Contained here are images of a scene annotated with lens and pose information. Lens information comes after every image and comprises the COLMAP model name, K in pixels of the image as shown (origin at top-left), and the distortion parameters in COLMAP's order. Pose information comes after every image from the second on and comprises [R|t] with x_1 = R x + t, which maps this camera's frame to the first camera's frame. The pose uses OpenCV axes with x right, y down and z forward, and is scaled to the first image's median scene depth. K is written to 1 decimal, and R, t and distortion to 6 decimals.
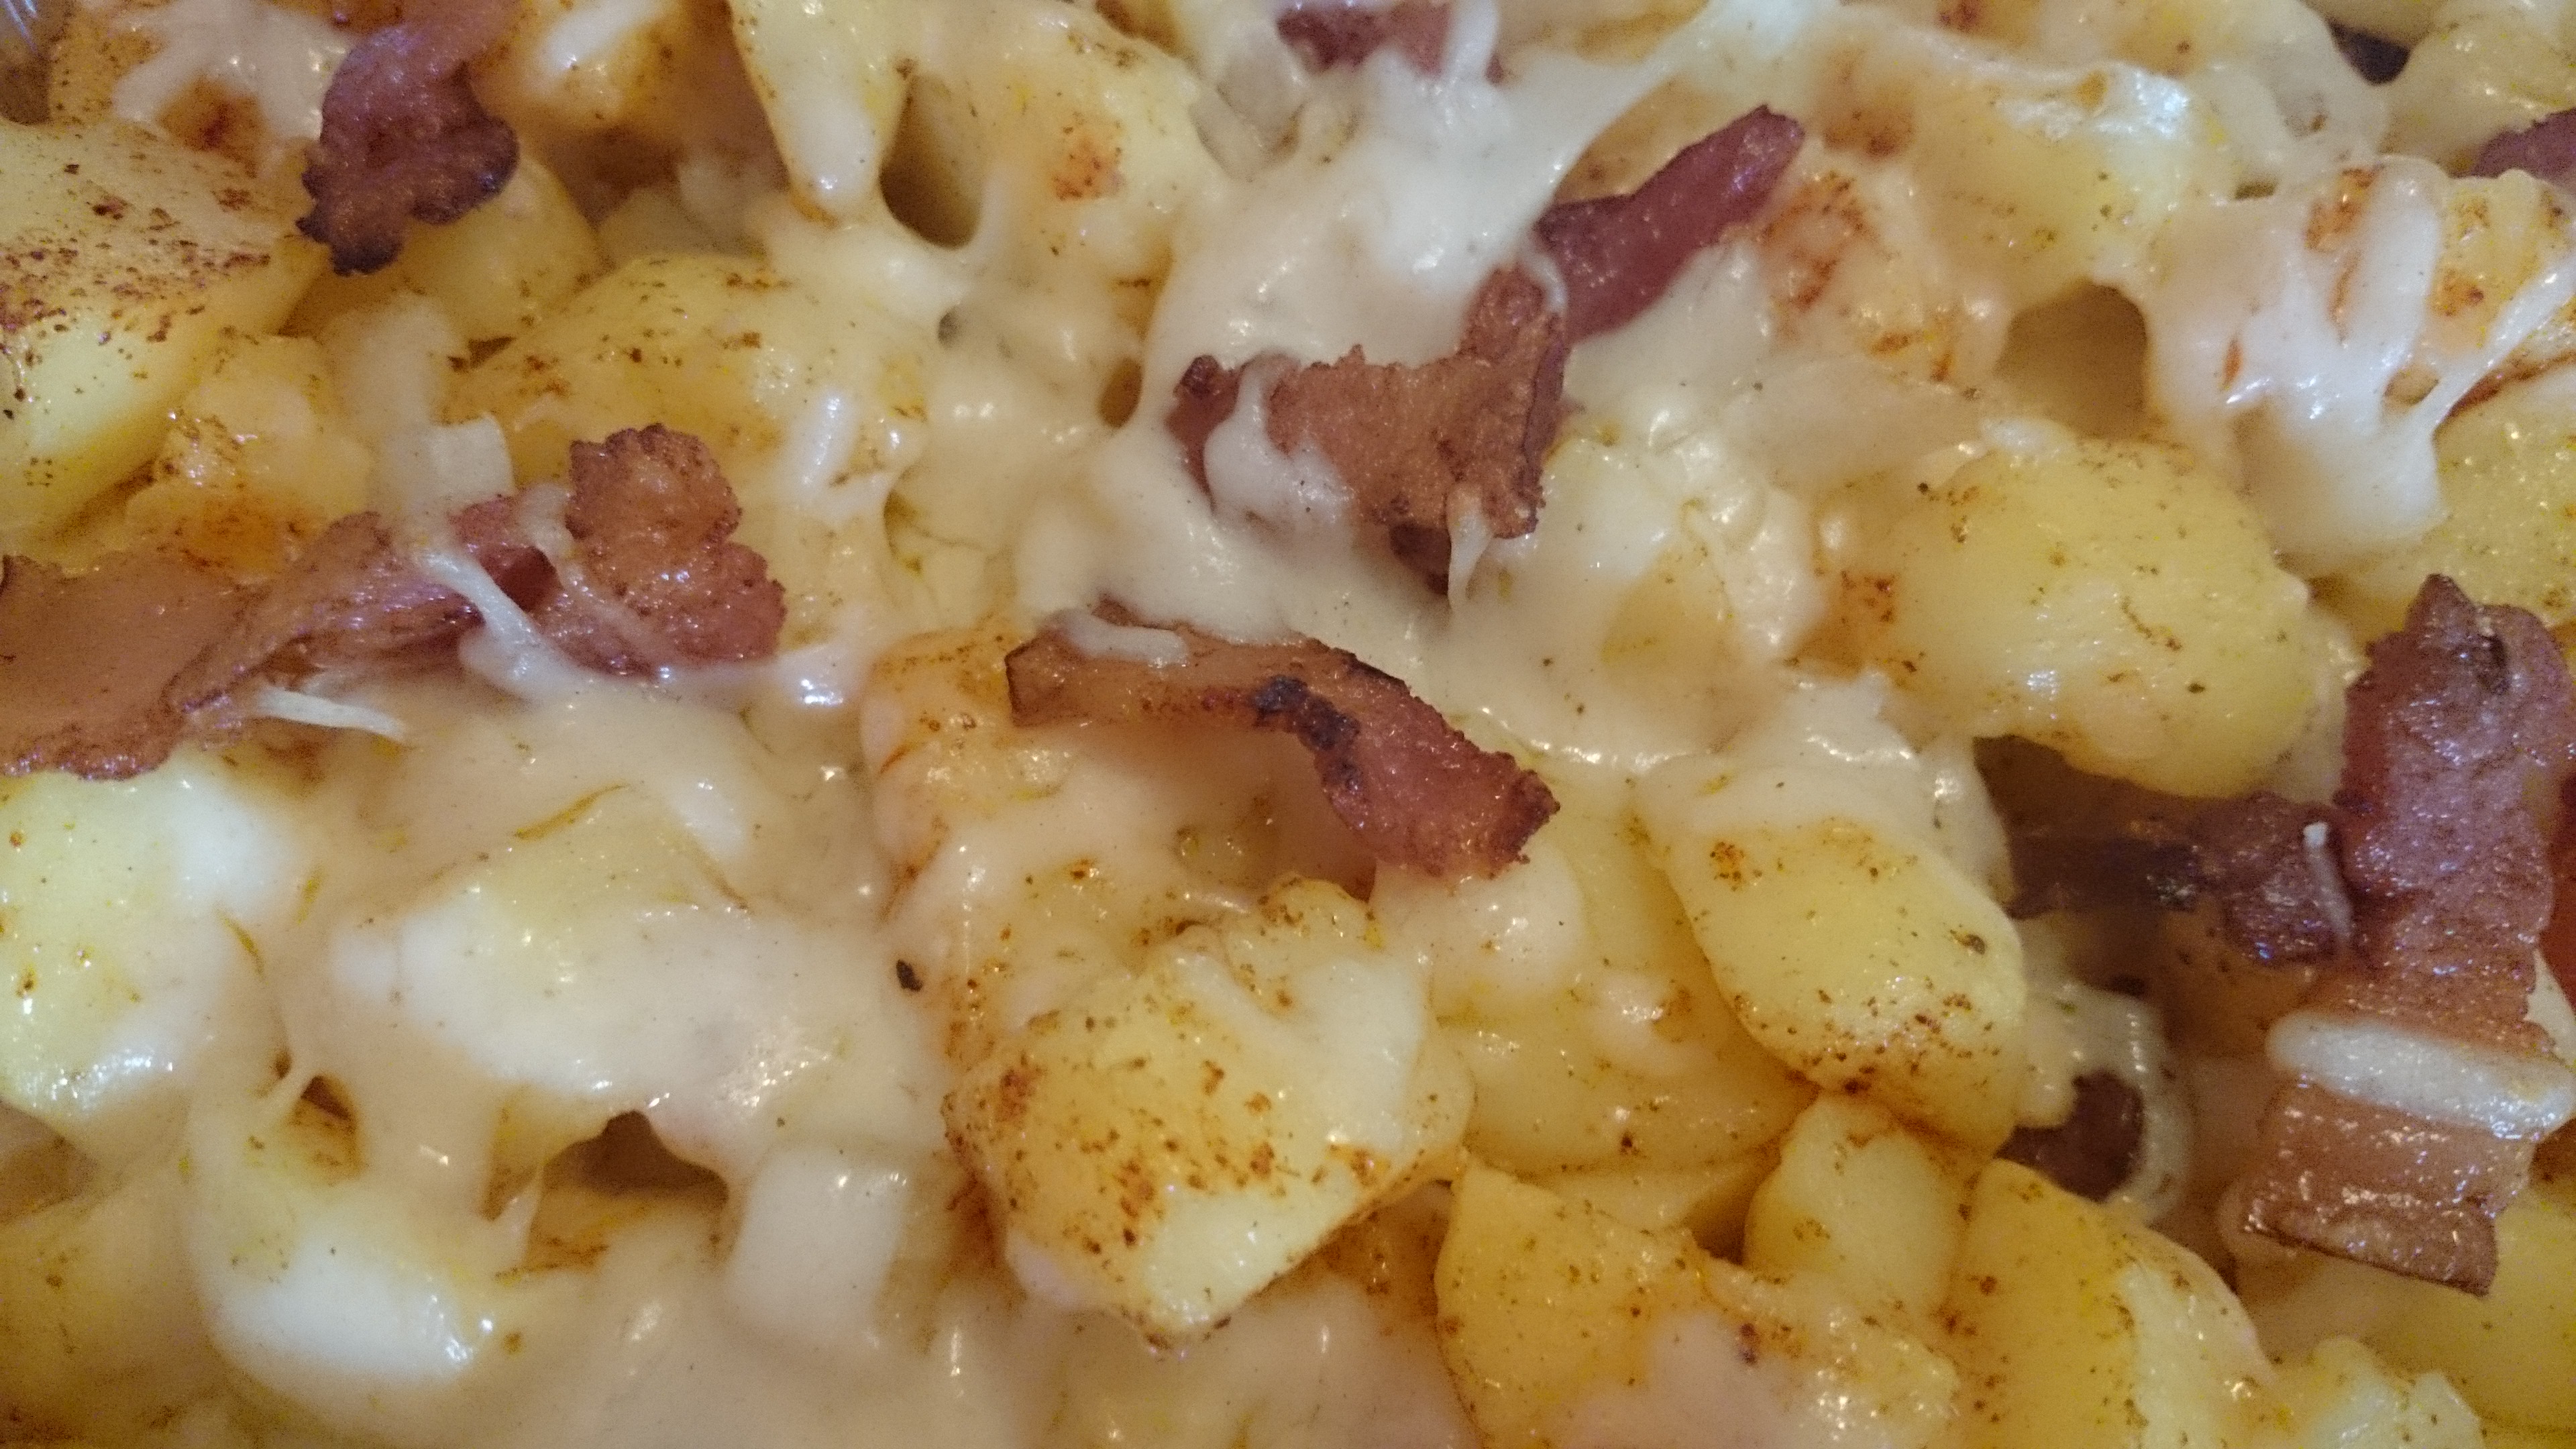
lens RADIAL K [[2262.3, 0, 1227.3], [0, 2262.3, 632.8], [0, 0, 1]] dist [0.110138, -0.411406]
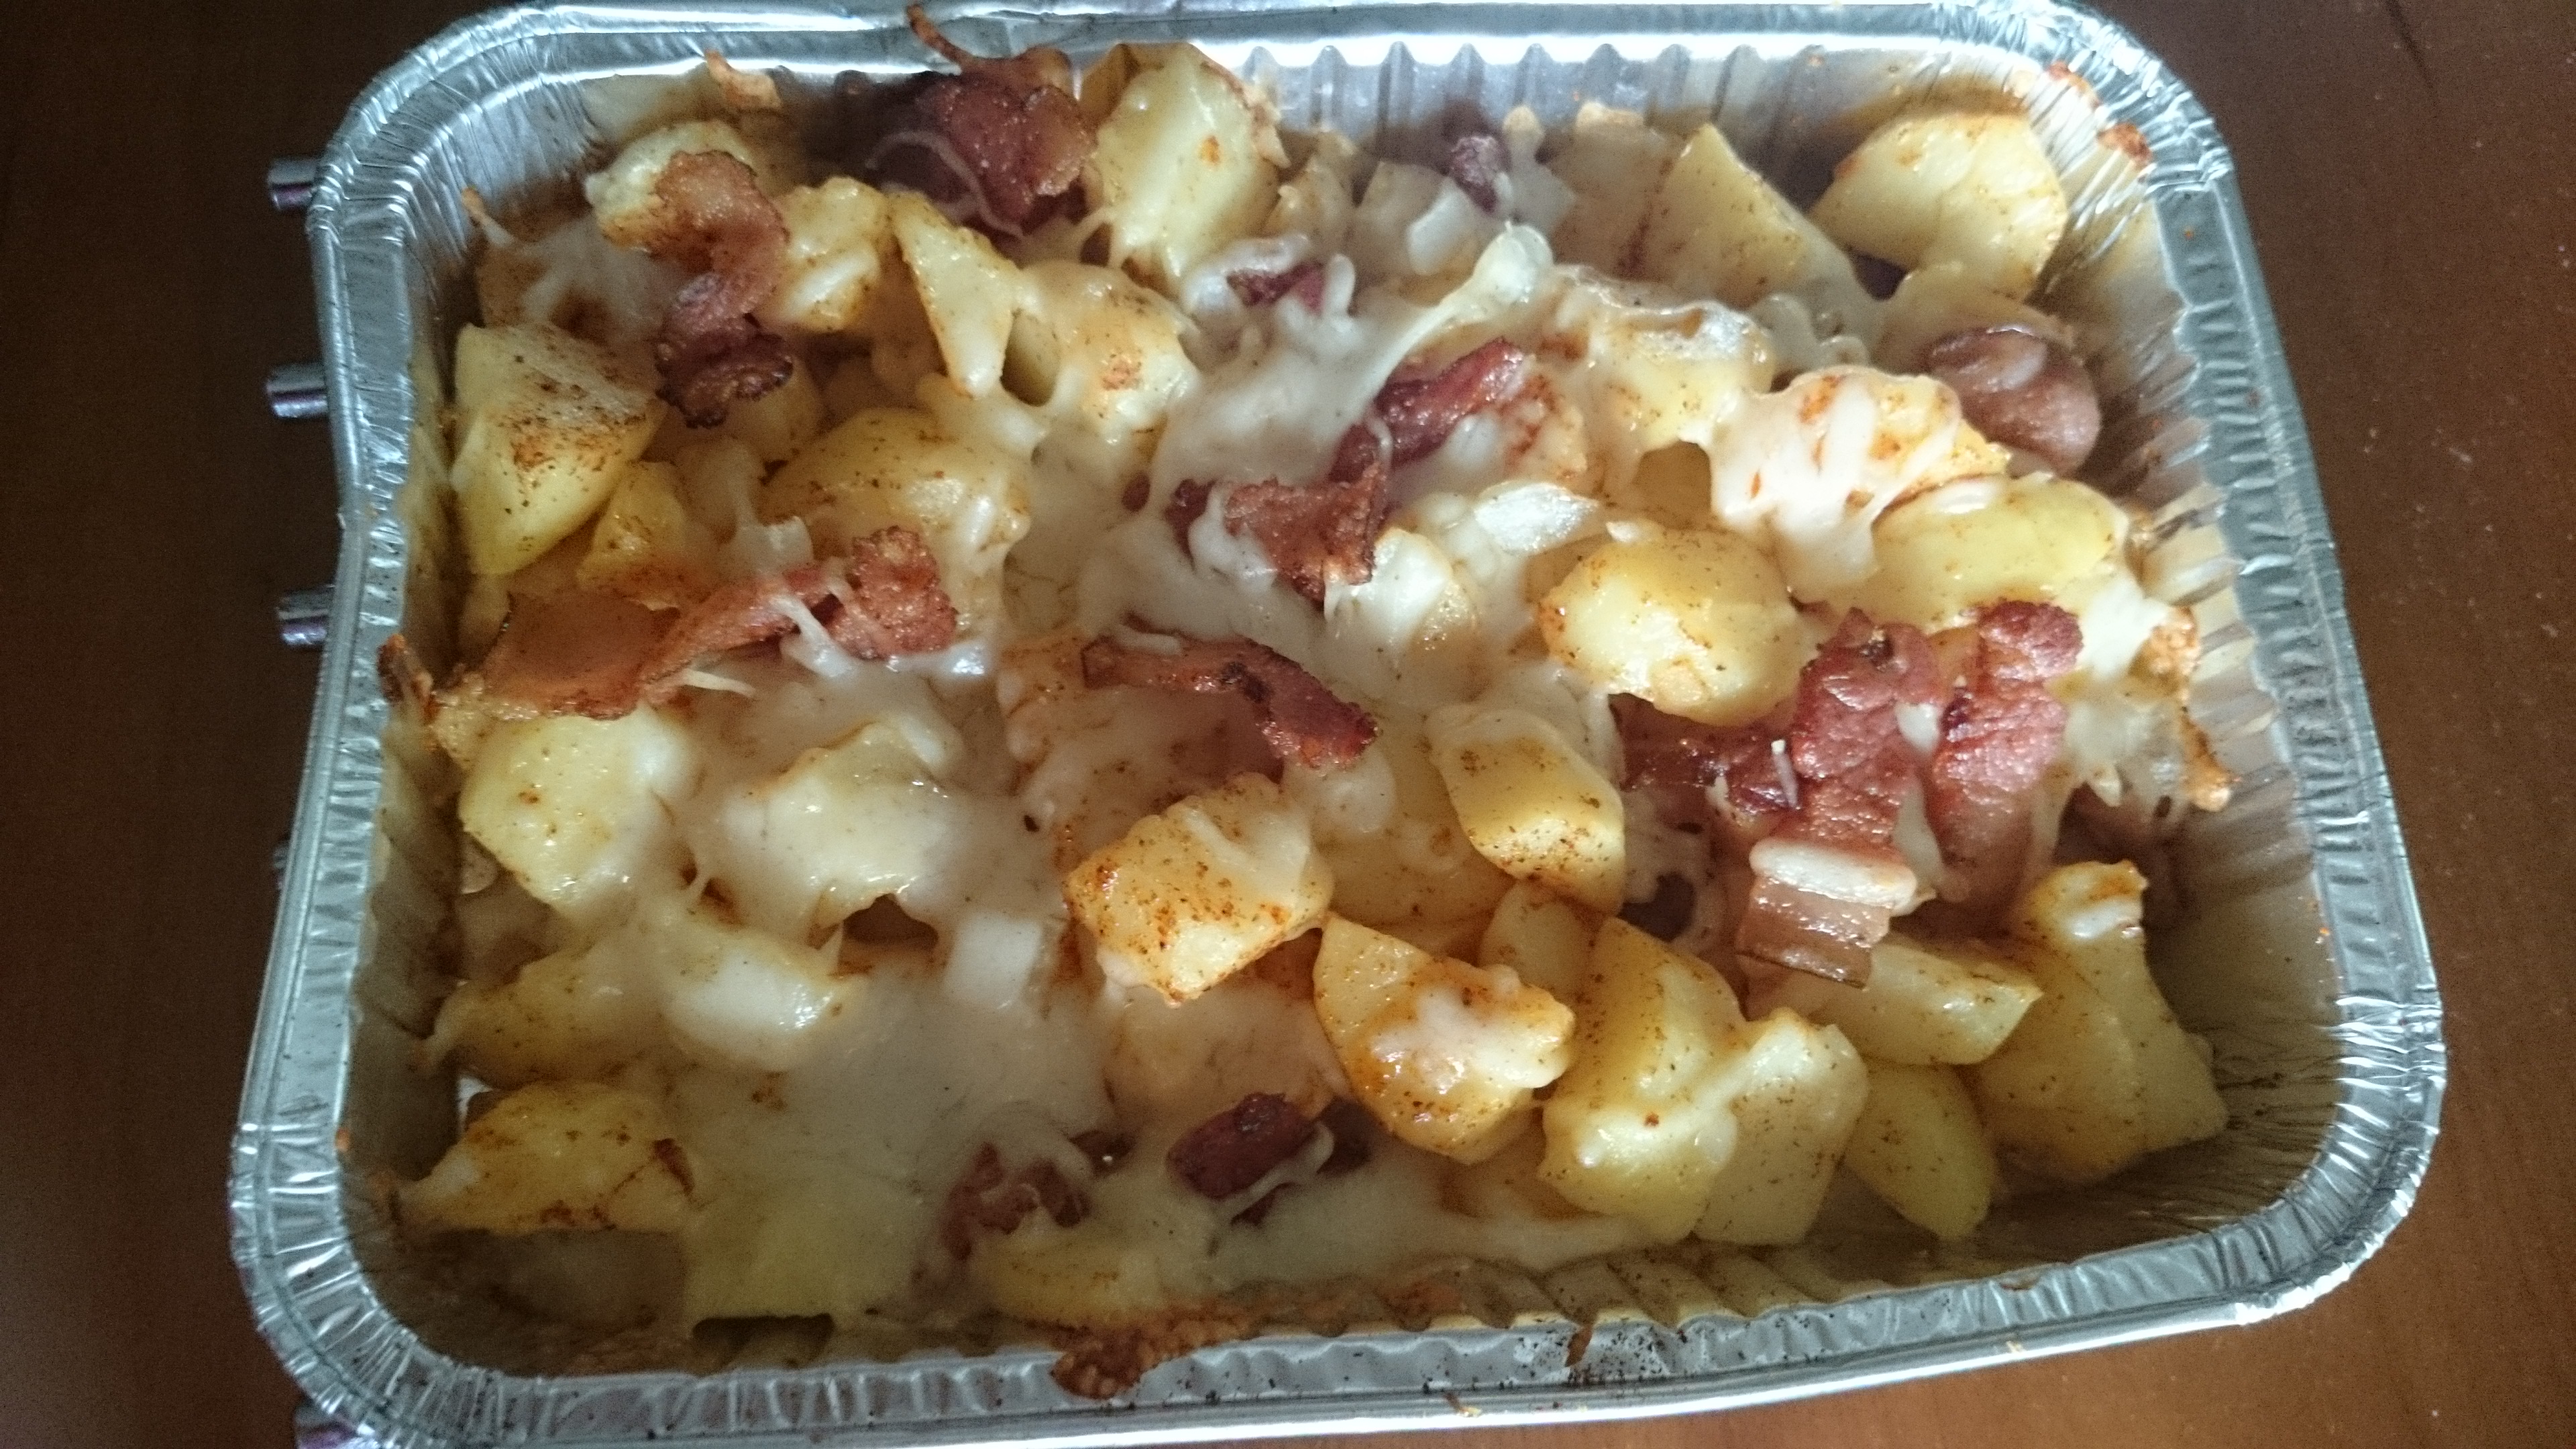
lens RADIAL K [[2263.9, 0, 1288.0], [0, 2263.9, 724.5], [0, 0, 1]] dist [0.000854, 0.000076]
pose [[0.997356, -0.001552, 0.072656, -0.064161], [-0.004203, 0.996867, 0.078984, -0.074365], [-0.072551, -0.079080, 0.994225, -0.824061]]
